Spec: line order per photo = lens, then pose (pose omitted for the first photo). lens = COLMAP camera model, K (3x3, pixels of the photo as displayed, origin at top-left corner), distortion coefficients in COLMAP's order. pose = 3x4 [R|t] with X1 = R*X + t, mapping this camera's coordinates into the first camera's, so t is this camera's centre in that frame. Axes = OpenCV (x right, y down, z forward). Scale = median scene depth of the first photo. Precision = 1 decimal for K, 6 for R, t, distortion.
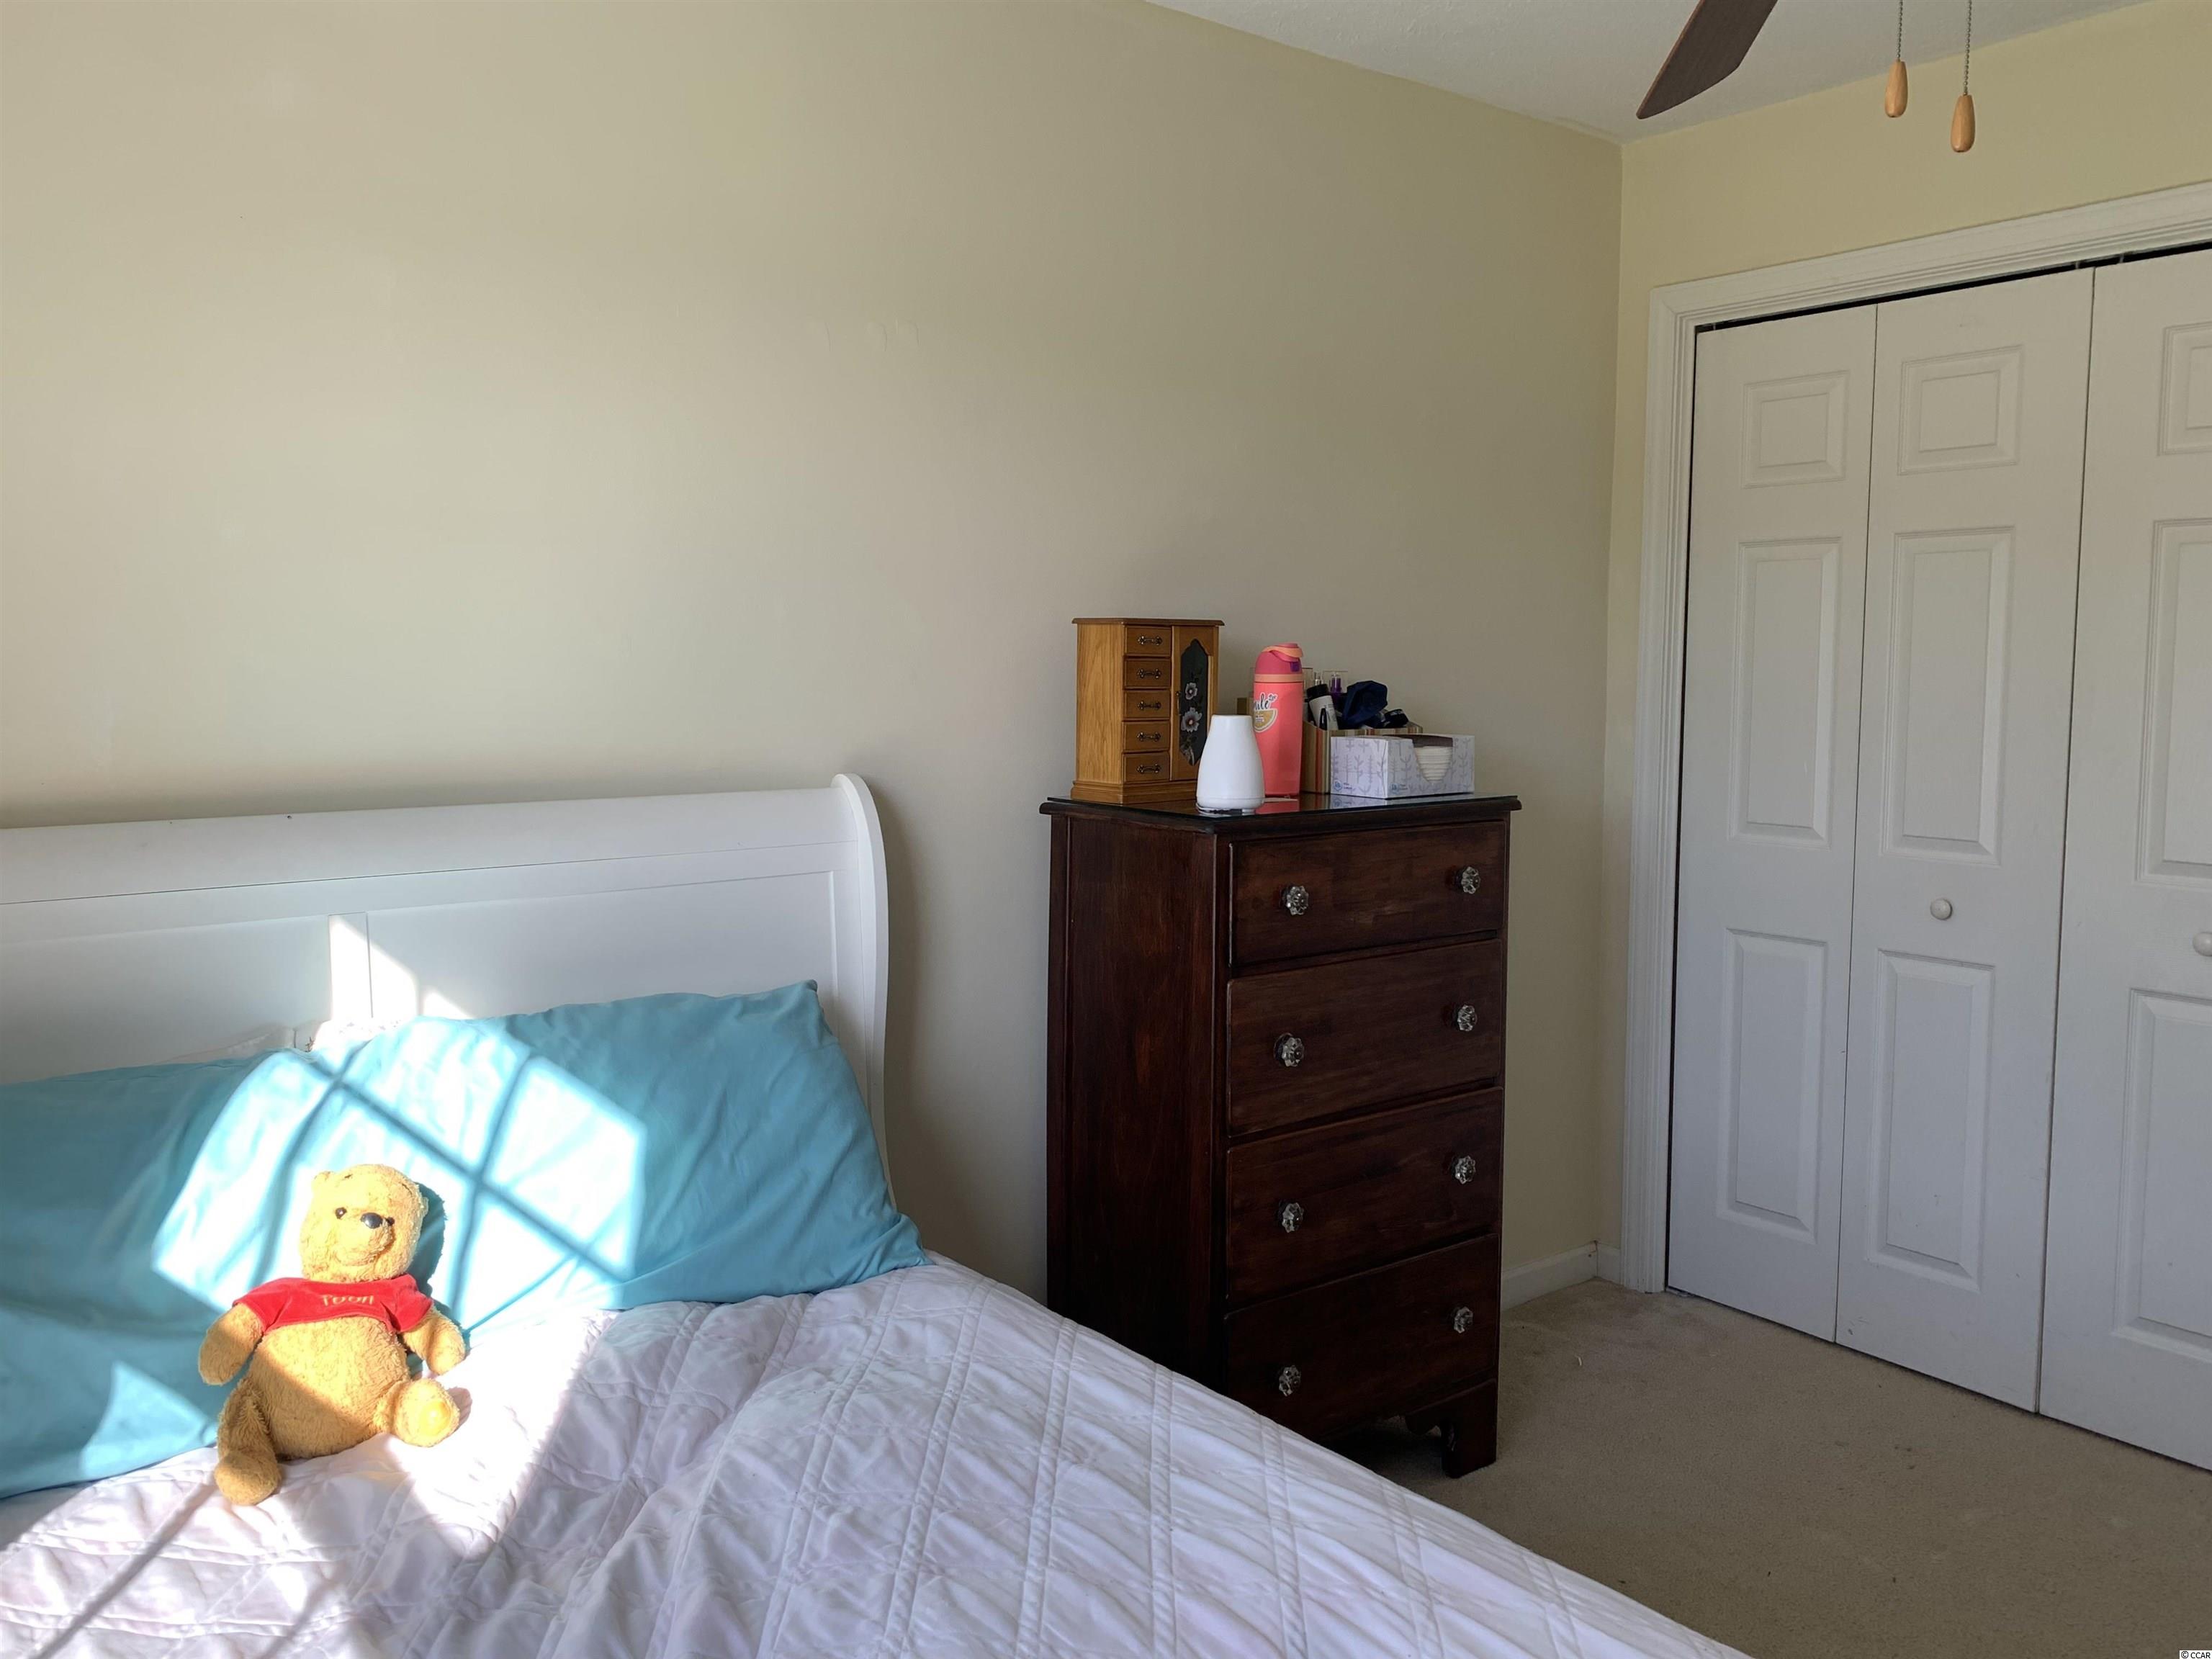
lens RADIAL K [[1680.9, 0, 1100.0], [0, 1680.9, 804.6], [0, 0, 1]] dist [0.054684, -0.059619]
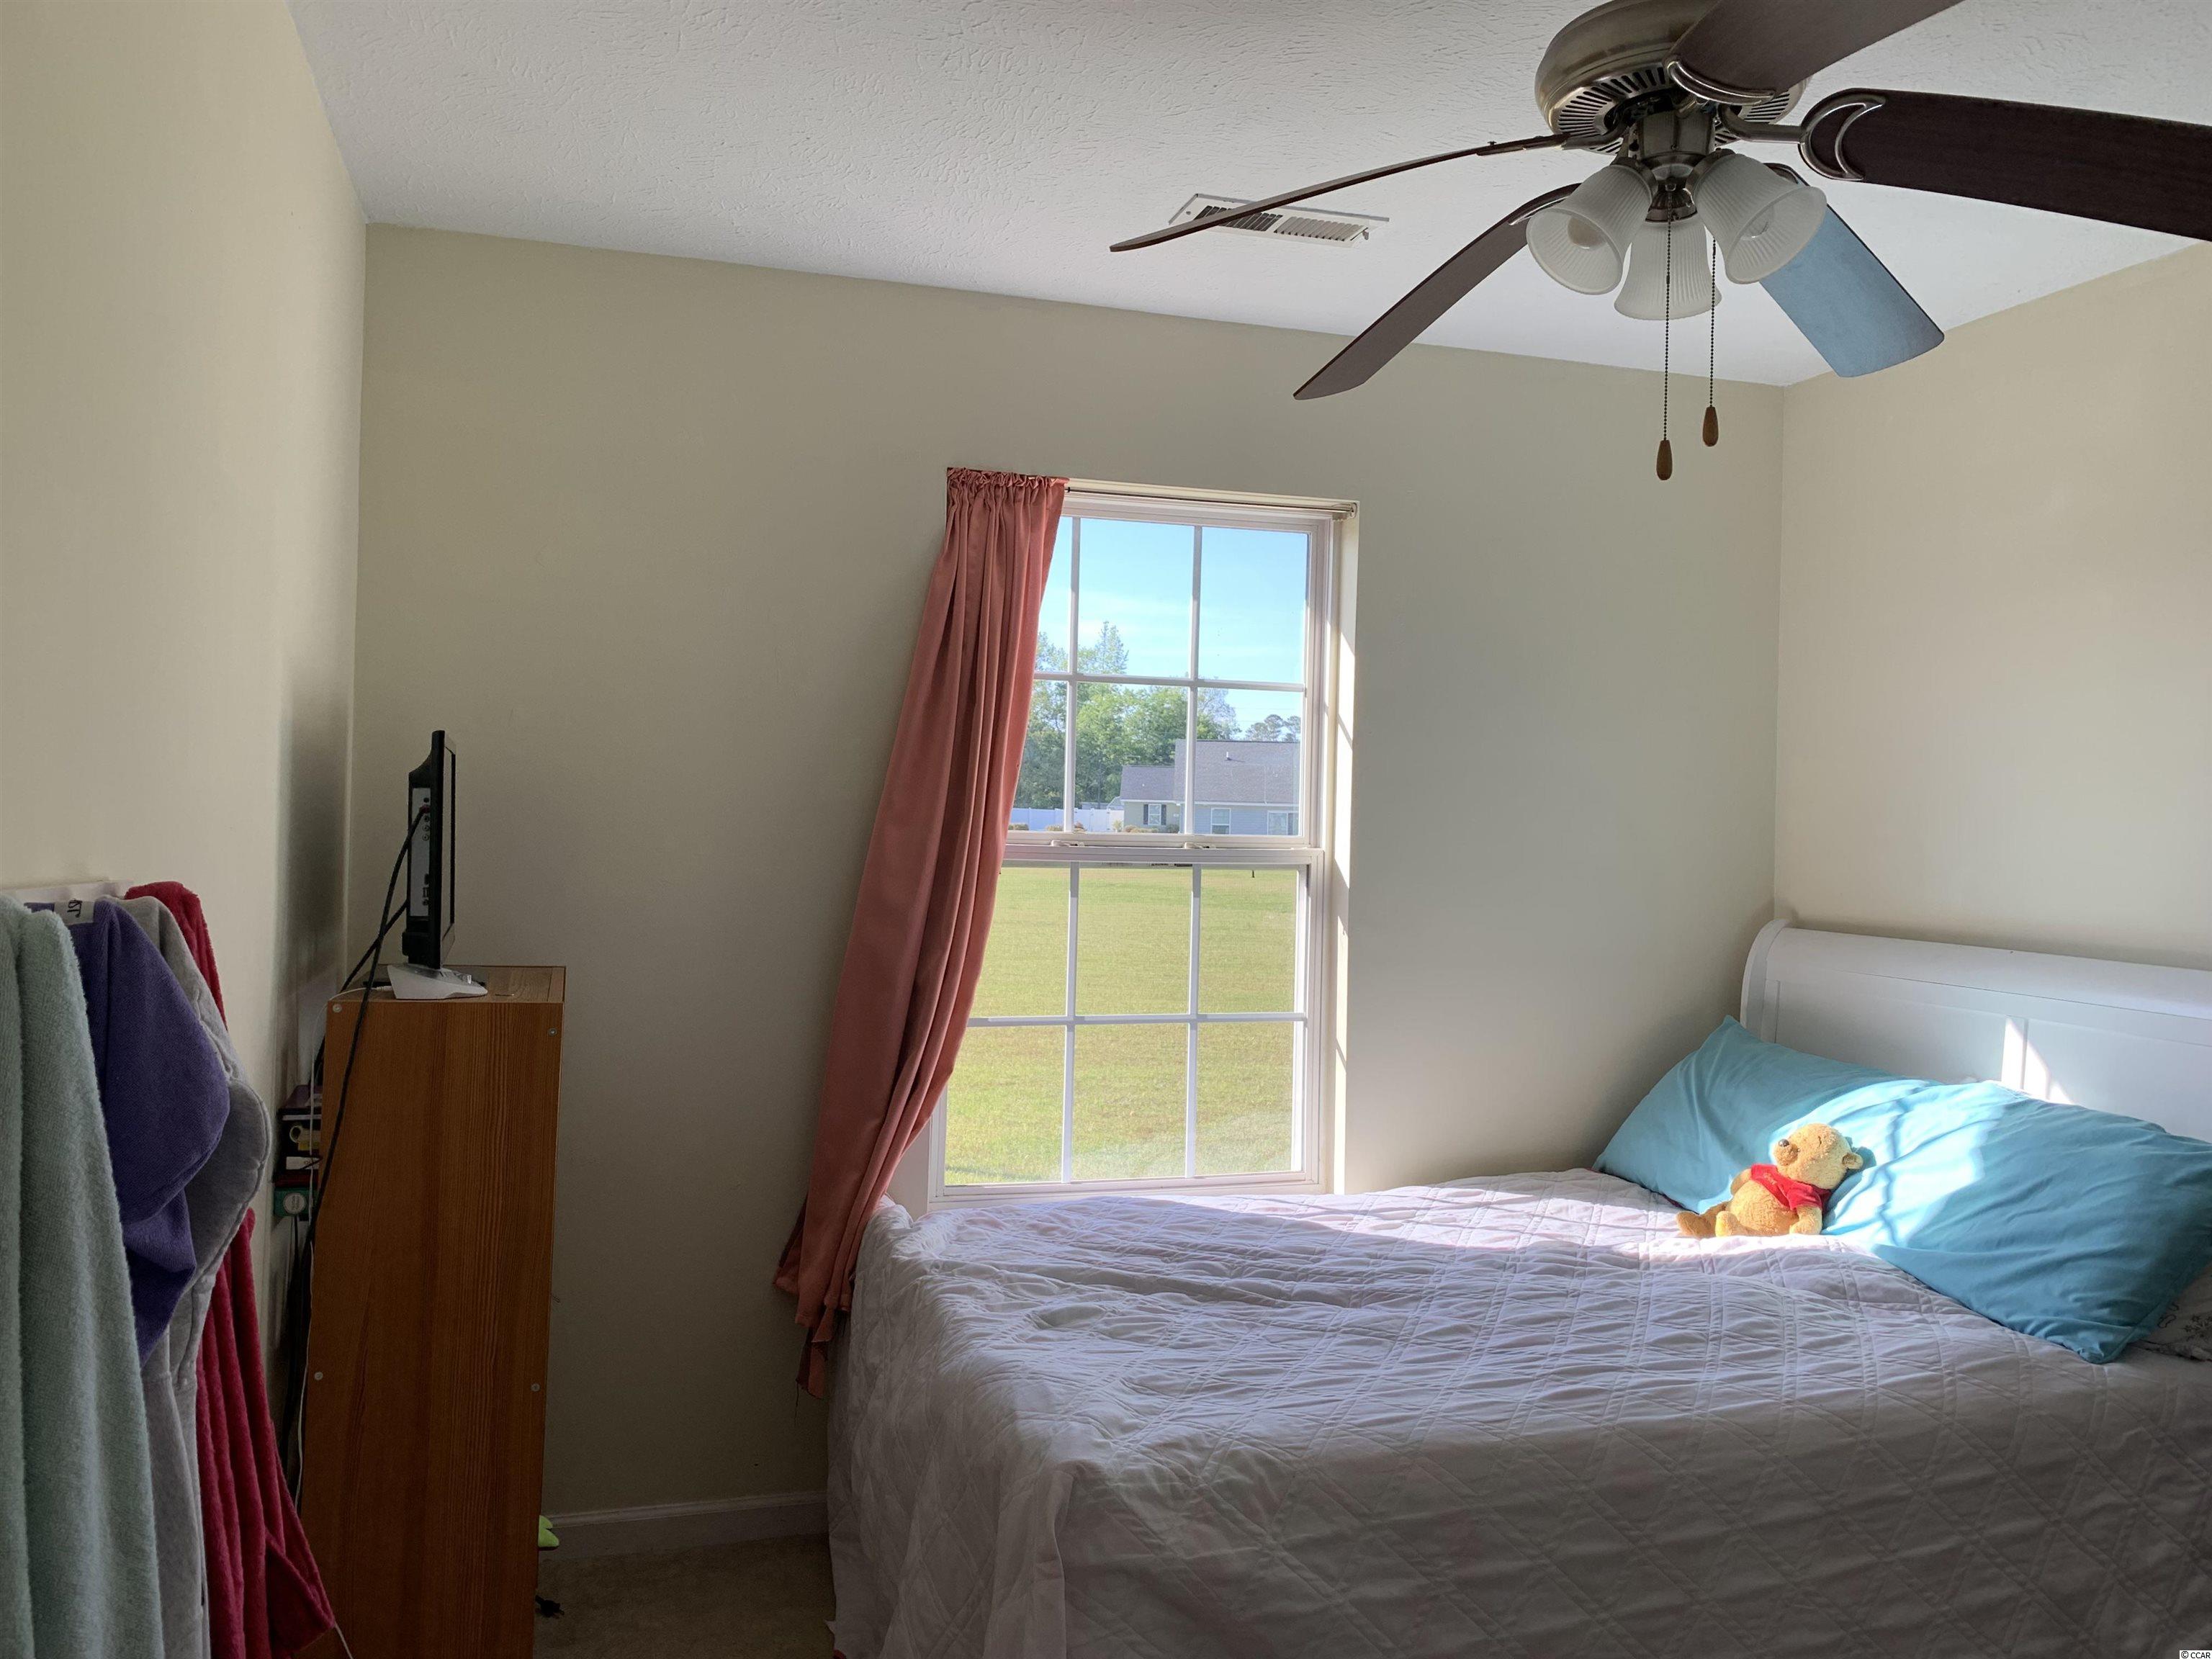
lens RADIAL K [[1680.9, 0, 1103.0], [0, 1680.9, 811.9], [0, 0, 1]] dist [0.054684, -0.059619]
pose [[-0.352315, -0.010760, -0.935820, 0.958829], [-0.103423, 0.994257, 0.027505, -0.057721], [0.930149, 0.106476, -0.351405, 0.541888]]
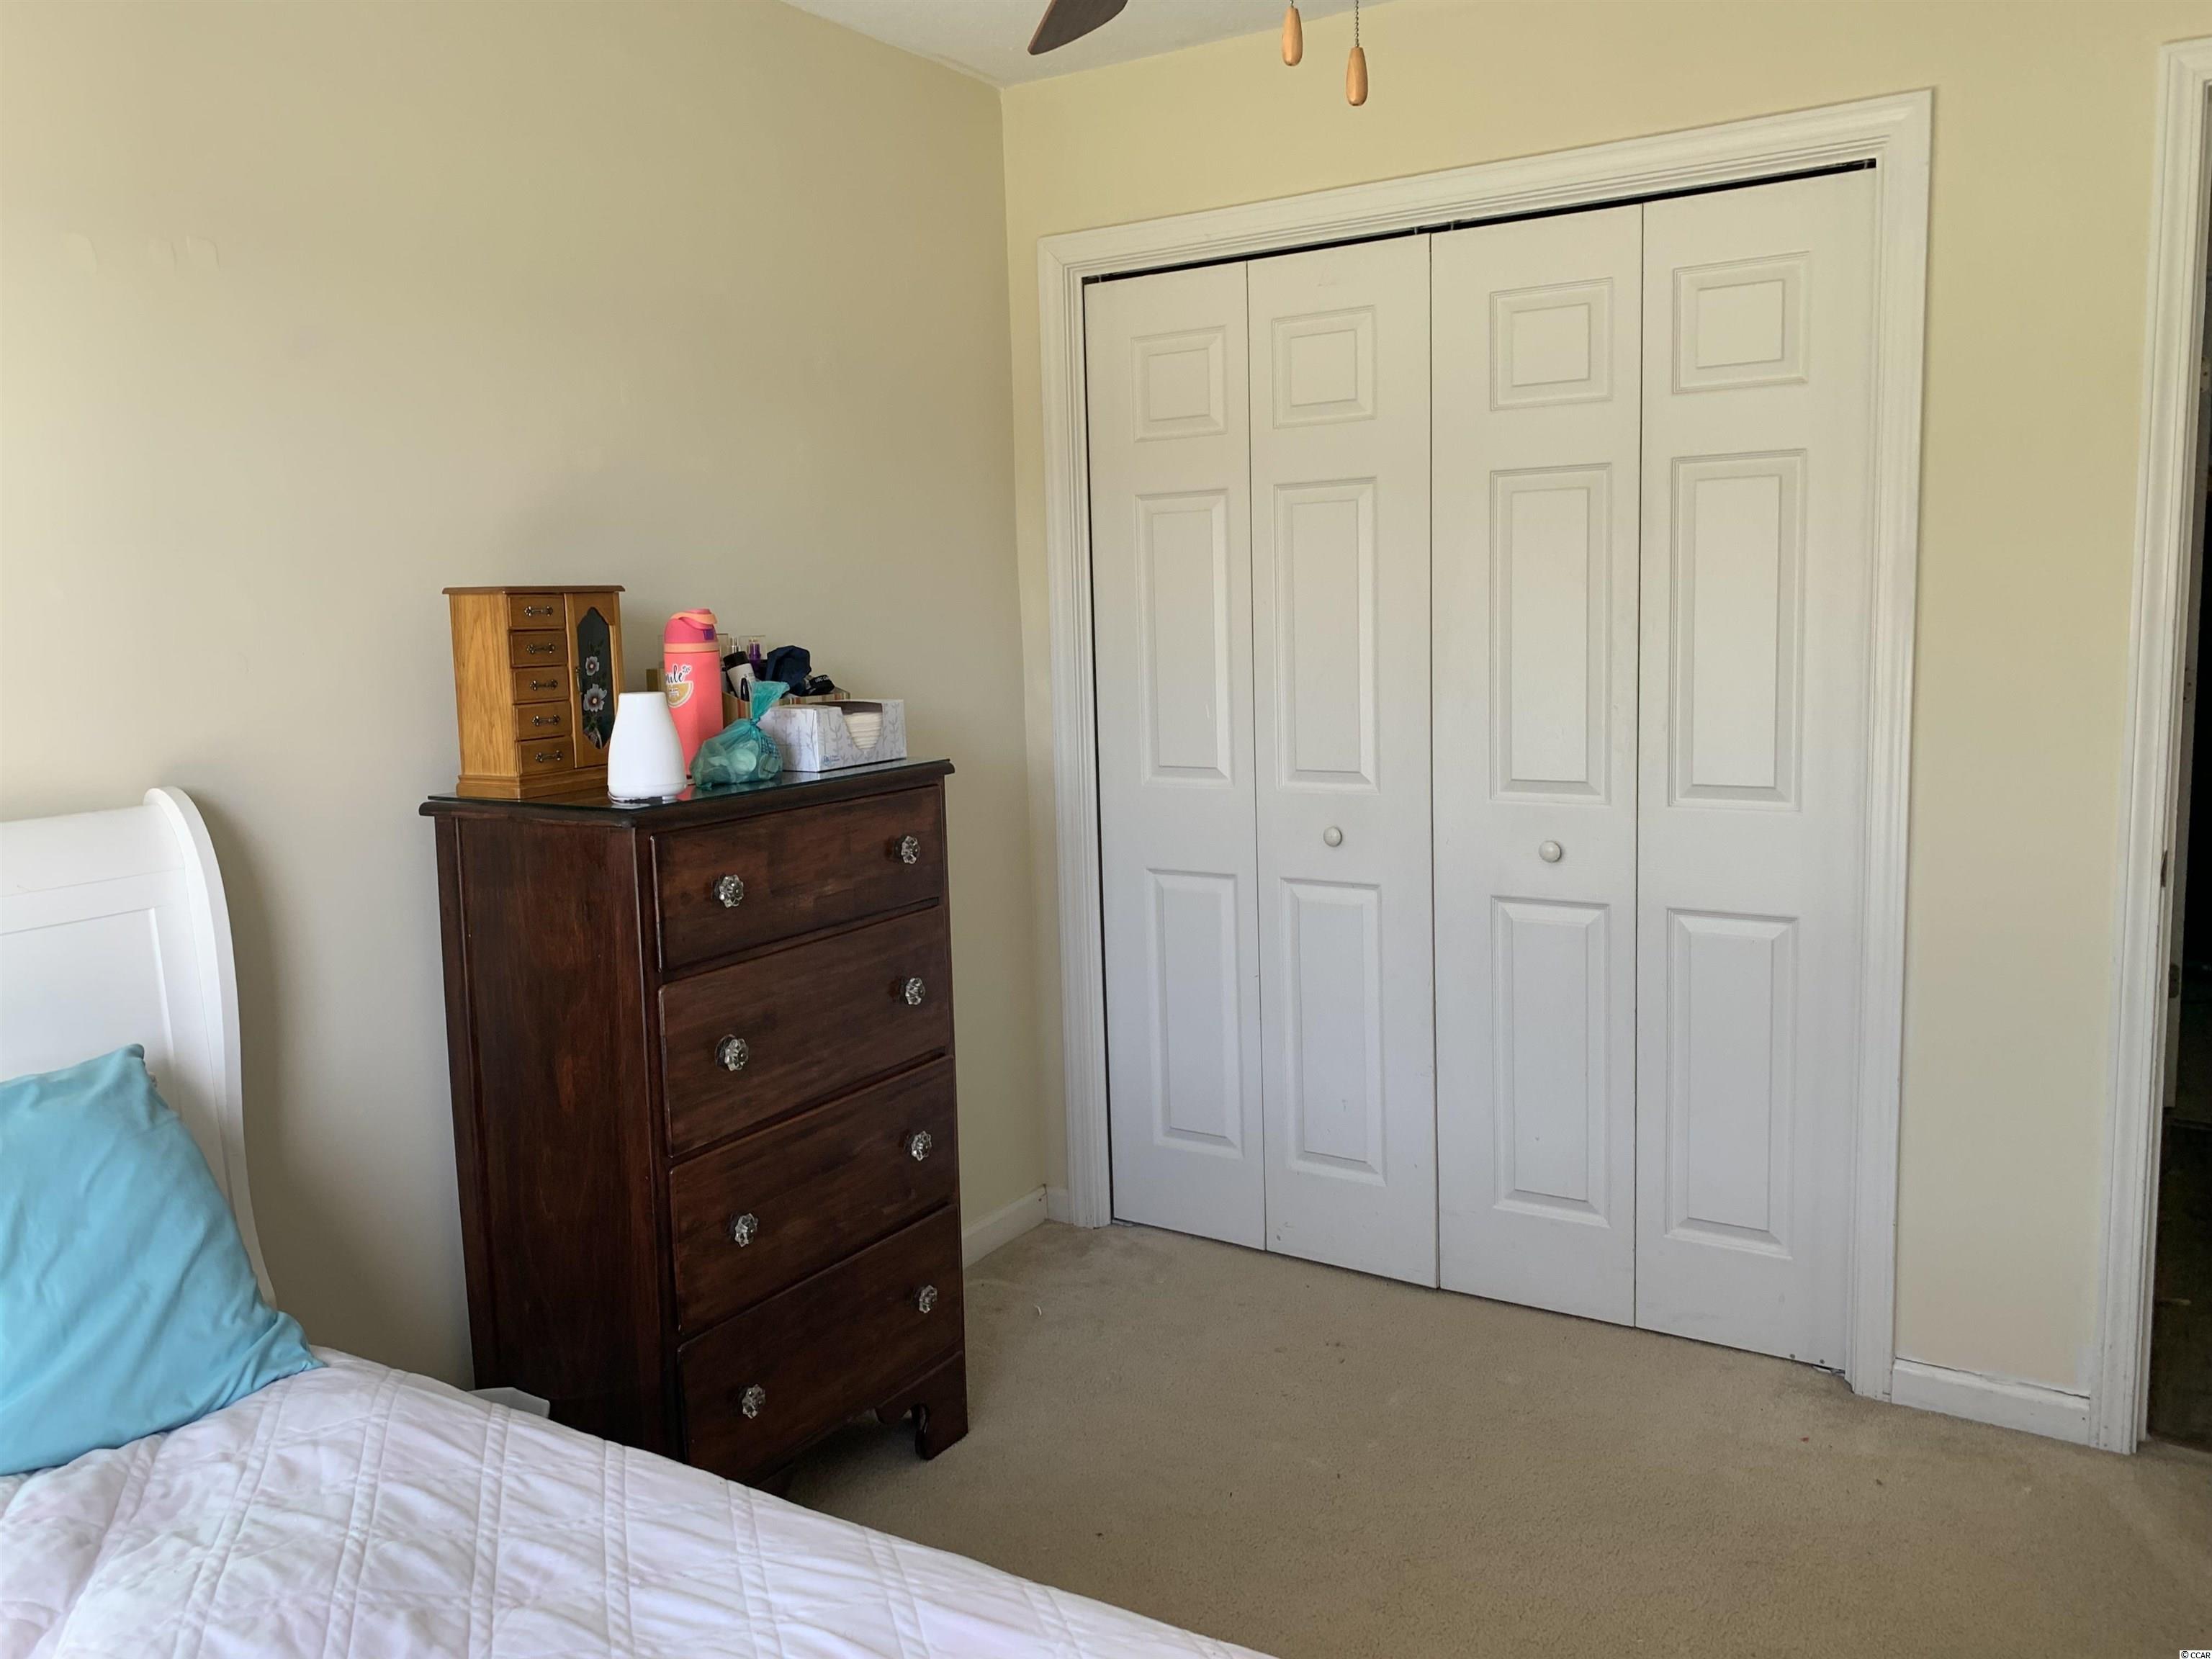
lens RADIAL K [[1680.9, 0, 1083.6], [0, 1680.9, 806.6], [0, 0, 1]] dist [0.054684, -0.059619]
pose [[0.942181, -0.072277, 0.327216, 0.000920], [0.061637, 0.997181, 0.042786, -0.014522], [-0.329386, -0.020143, 0.943980, 0.057989]]
